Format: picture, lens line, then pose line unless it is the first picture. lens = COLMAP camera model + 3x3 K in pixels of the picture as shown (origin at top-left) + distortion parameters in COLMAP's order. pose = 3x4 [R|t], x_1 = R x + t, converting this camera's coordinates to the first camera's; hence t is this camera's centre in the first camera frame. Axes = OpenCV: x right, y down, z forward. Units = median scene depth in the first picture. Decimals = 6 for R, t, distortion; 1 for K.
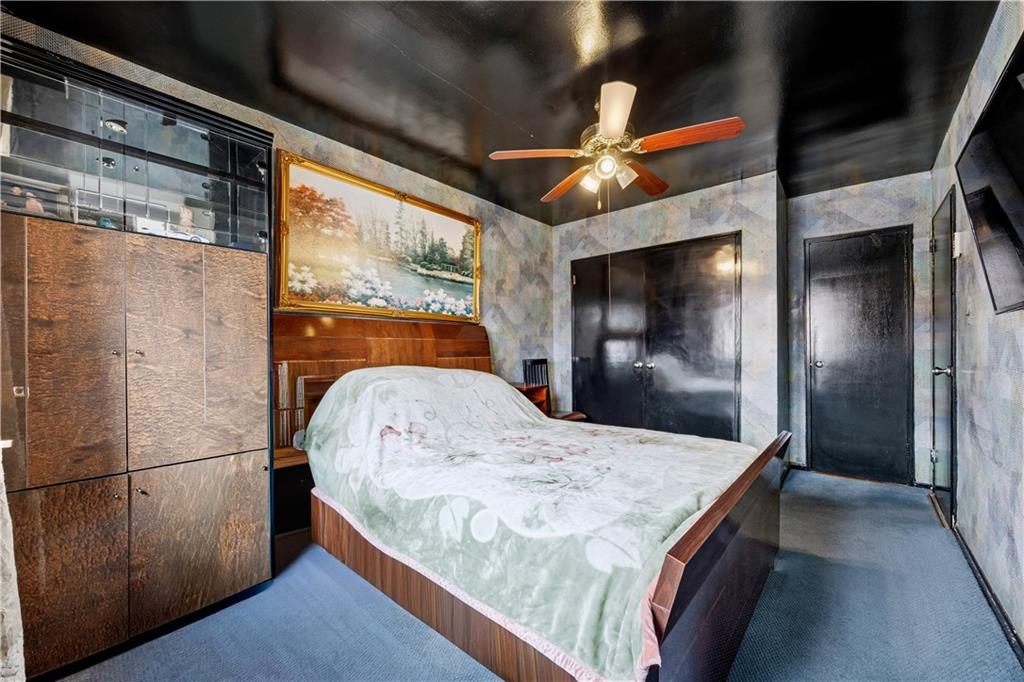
lens RADIAL K [[396.8, 0, 511.1], [0, 396.8, 345.2], [0, 0, 1]] dist [0.001027, 0.000094]
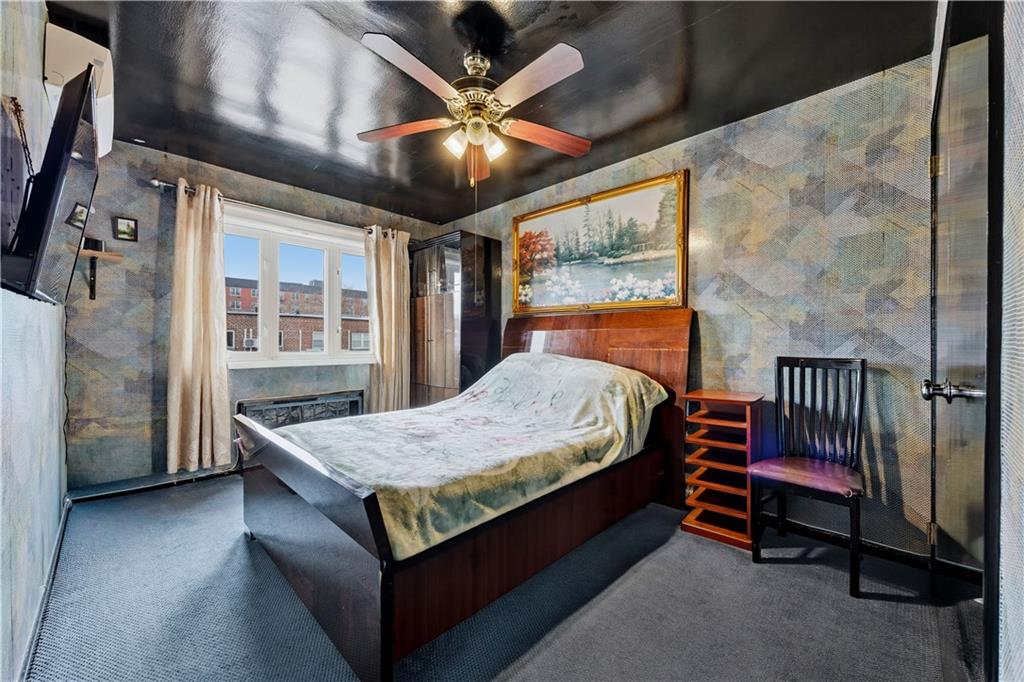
lens RADIAL K [[396.8, 0, 511.1], [0, 396.8, 345.2], [0, 0, 1]] dist [0.001027, 0.000094]
pose [[-0.057875, 0.005123, -0.998311, 0.783569], [0.000783, 0.999987, 0.005087, 0.019775], [0.998324, -0.000487, -0.057878, 0.800709]]
